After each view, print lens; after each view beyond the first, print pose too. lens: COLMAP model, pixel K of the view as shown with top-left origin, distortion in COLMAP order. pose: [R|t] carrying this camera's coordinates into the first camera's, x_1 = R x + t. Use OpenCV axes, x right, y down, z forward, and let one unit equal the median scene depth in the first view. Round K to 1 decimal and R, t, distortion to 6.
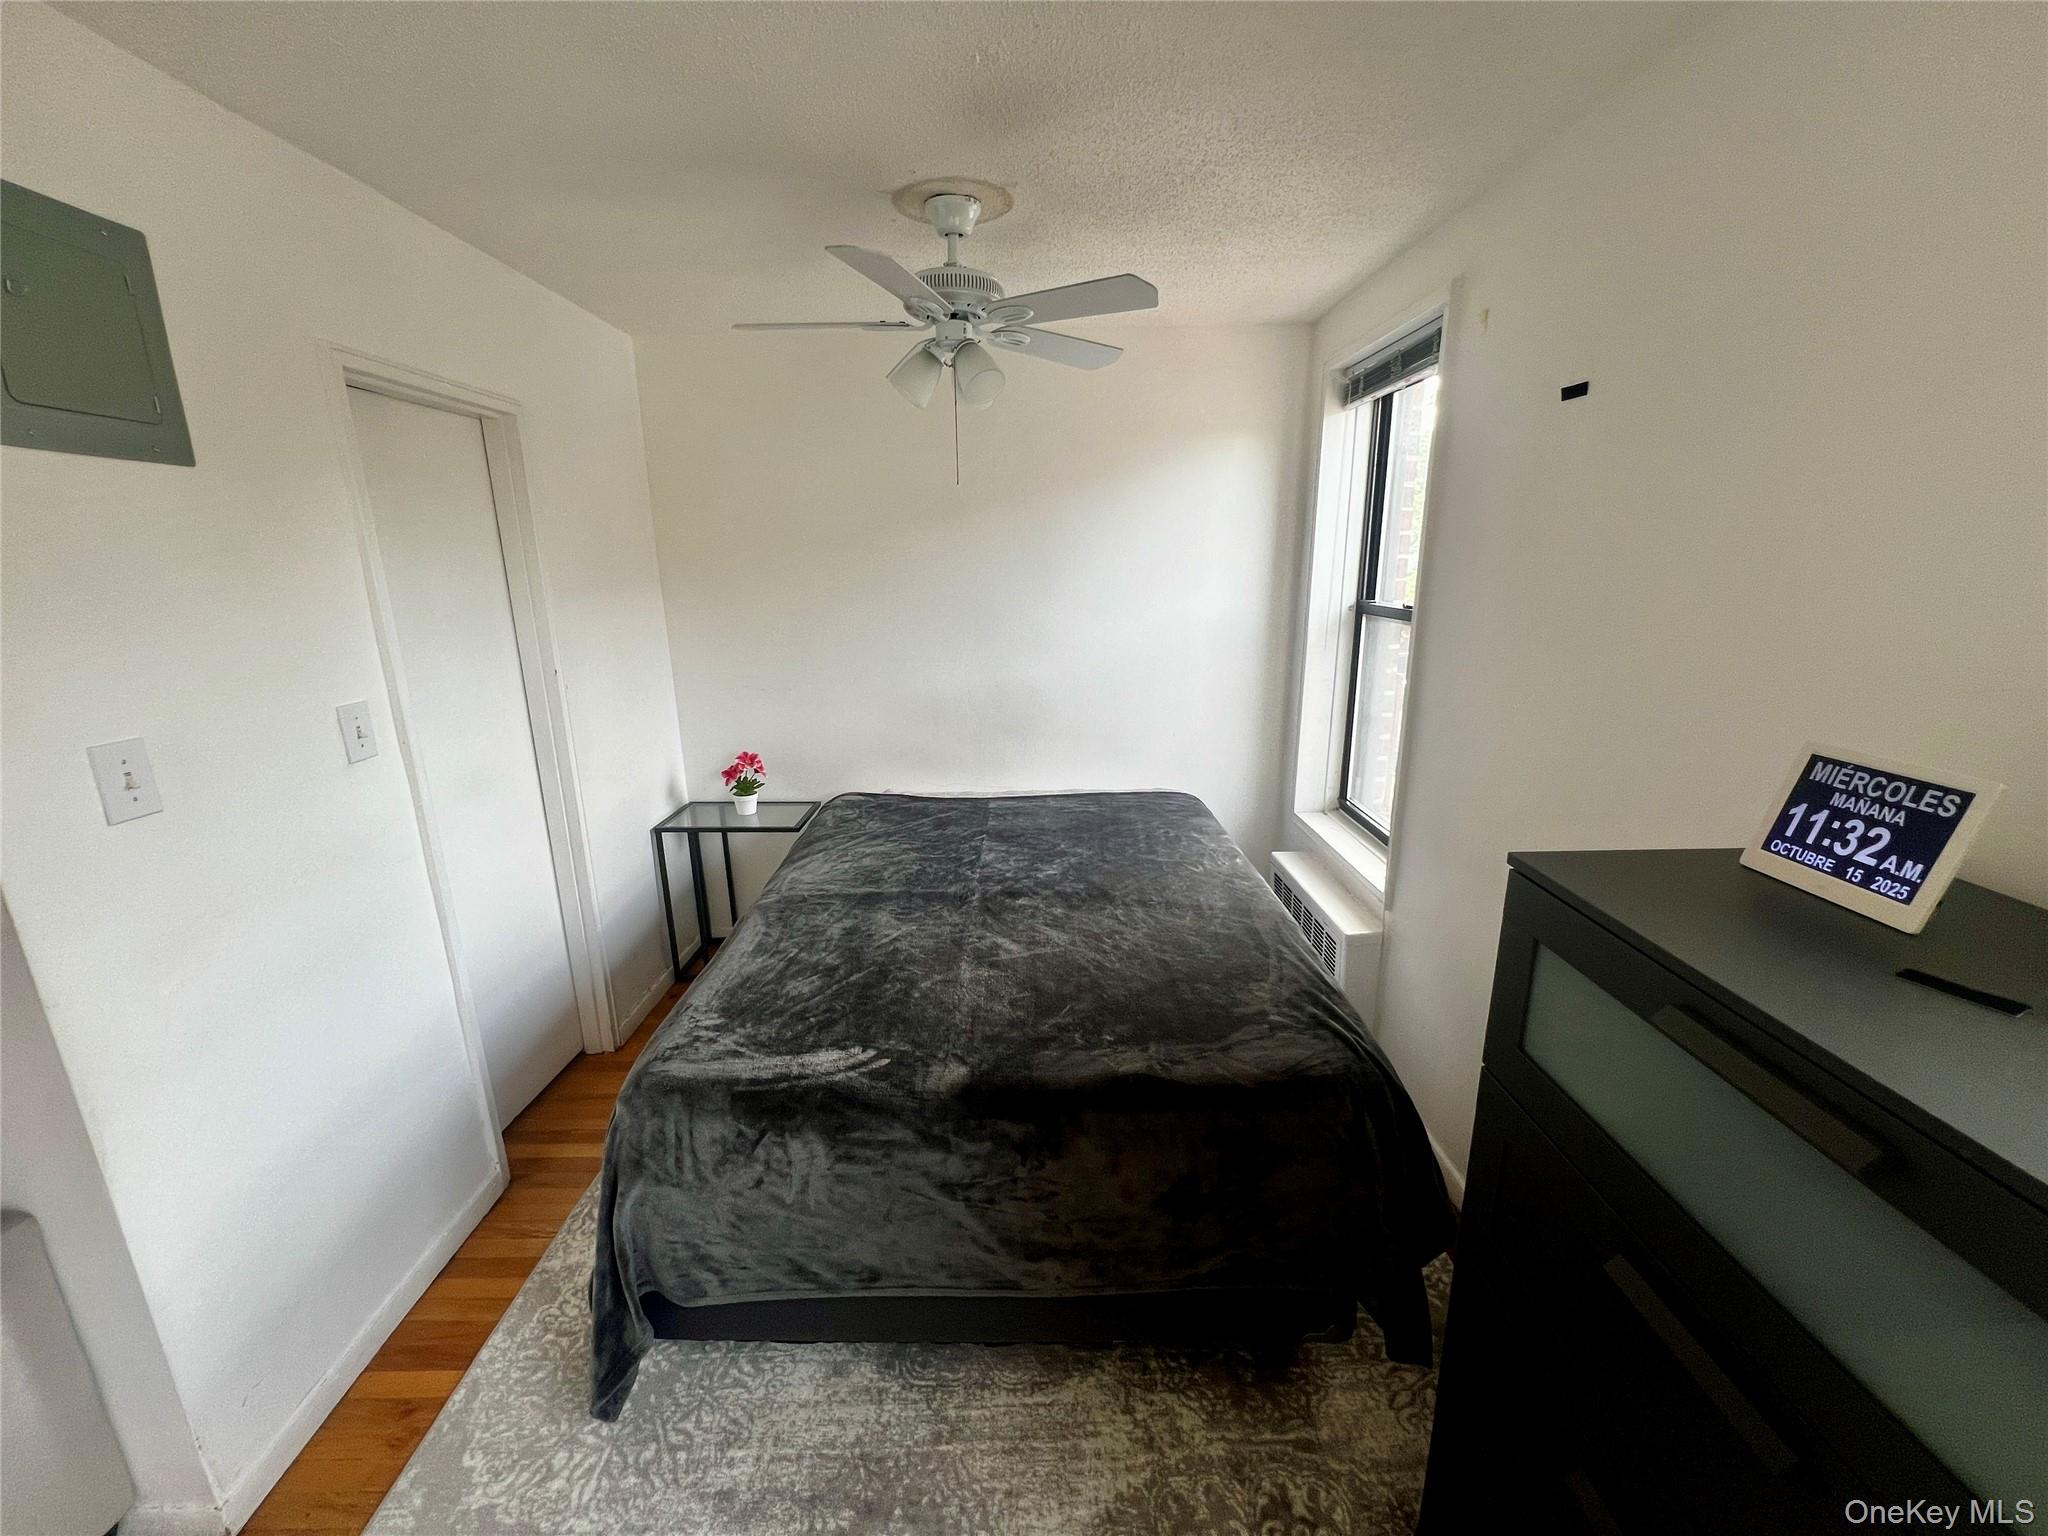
lens RADIAL K [[819.2, 0, 1014.5], [0, 819.2, 766.4], [0, 0, 1]] dist [-0.002594, 0.000988]
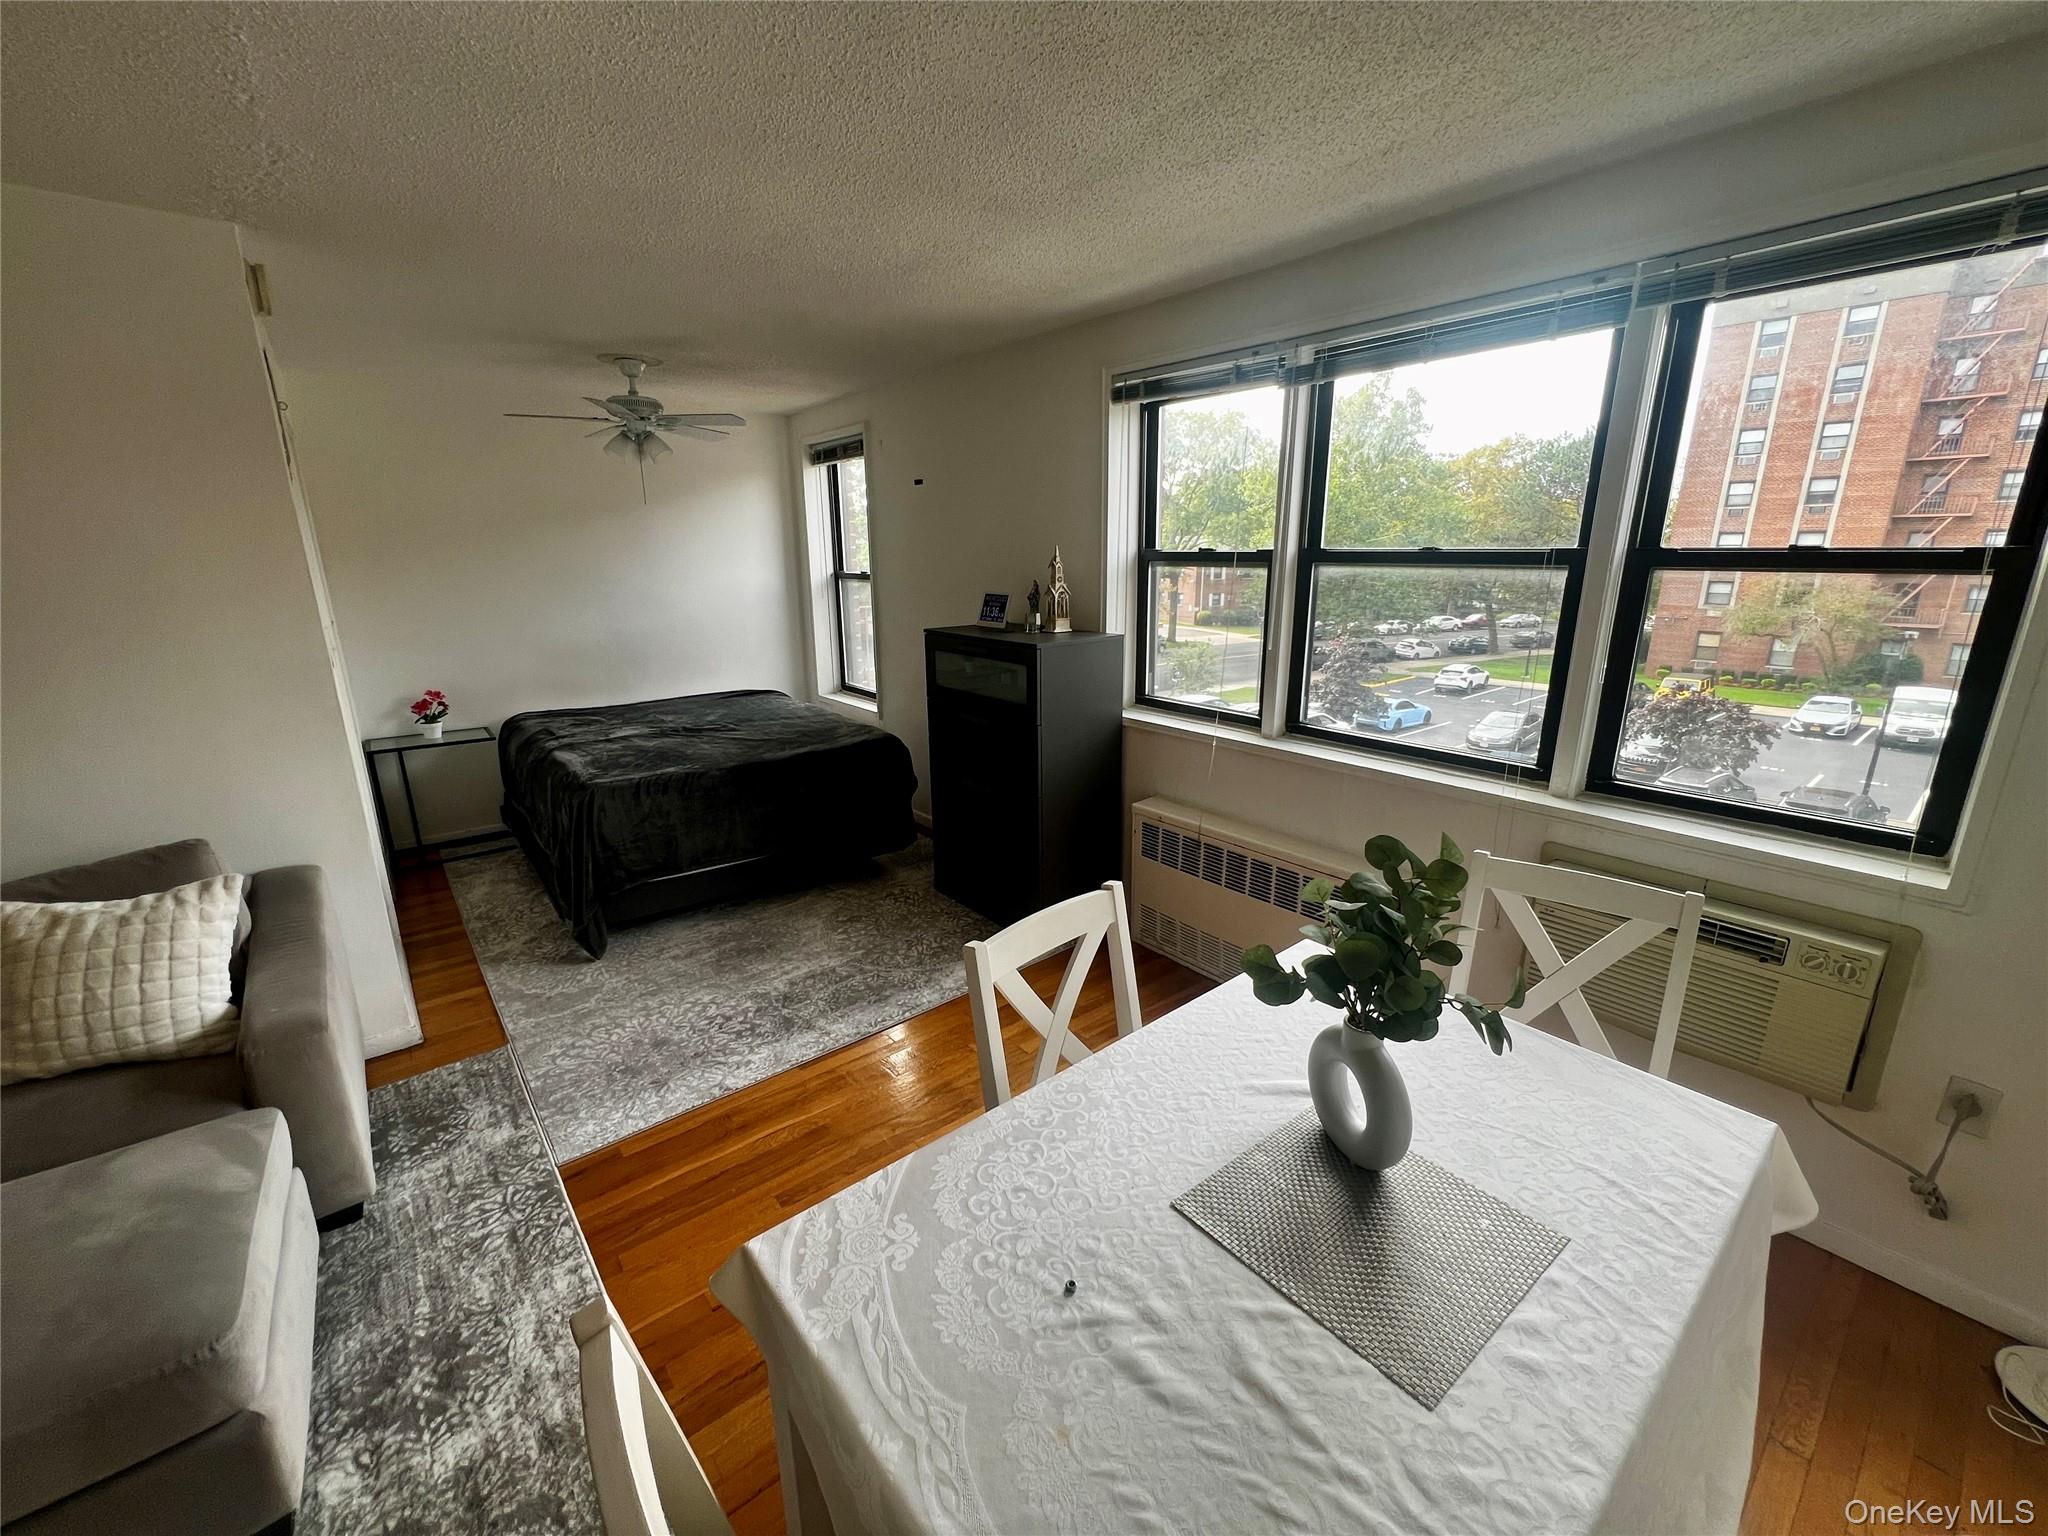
lens RADIAL K [[819.2, 0, 1015.1], [0, 819.2, 766.5], [0, 0, 1]] dist [-0.002594, 0.000988]
pose [[0.781318, -0.152297, 0.605267, -0.702988], [0.151917, 0.987011, 0.052247, 0.309179], [-0.605362, 0.051129, 0.794306, -1.076284]]
